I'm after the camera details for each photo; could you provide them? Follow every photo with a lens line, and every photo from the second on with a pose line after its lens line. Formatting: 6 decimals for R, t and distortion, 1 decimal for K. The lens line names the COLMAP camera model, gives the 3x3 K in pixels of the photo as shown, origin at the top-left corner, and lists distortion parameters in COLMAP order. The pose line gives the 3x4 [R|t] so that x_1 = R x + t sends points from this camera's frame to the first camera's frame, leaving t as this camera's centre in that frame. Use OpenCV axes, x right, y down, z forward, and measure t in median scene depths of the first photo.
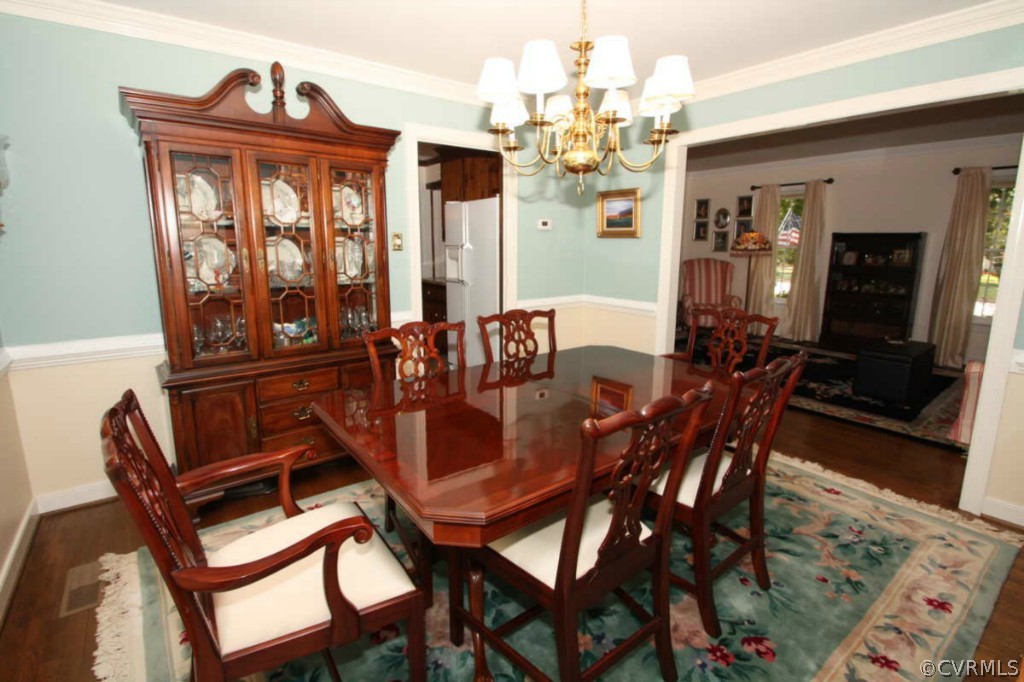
lens RADIAL K [[480.3, 0, 513.8], [0, 480.3, 324.6], [0, 0, 1]] dist [-0.001800, -0.000548]
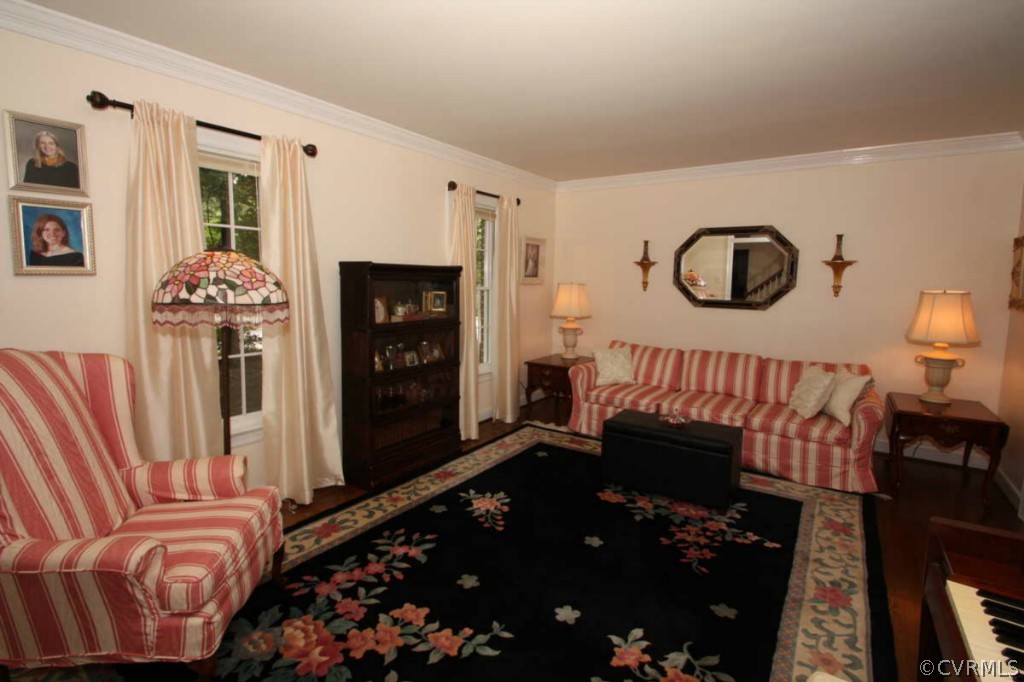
lens RADIAL K [[480.3, 0, 513.8], [0, 480.3, 324.6], [0, 0, 1]] dist [-0.001800, -0.000548]
pose [[-0.312697, -0.083259, 0.946197, 0.143467], [0.167275, 0.975755, 0.141140, -0.163109], [-0.935008, 0.202409, -0.291189, 0.952593]]
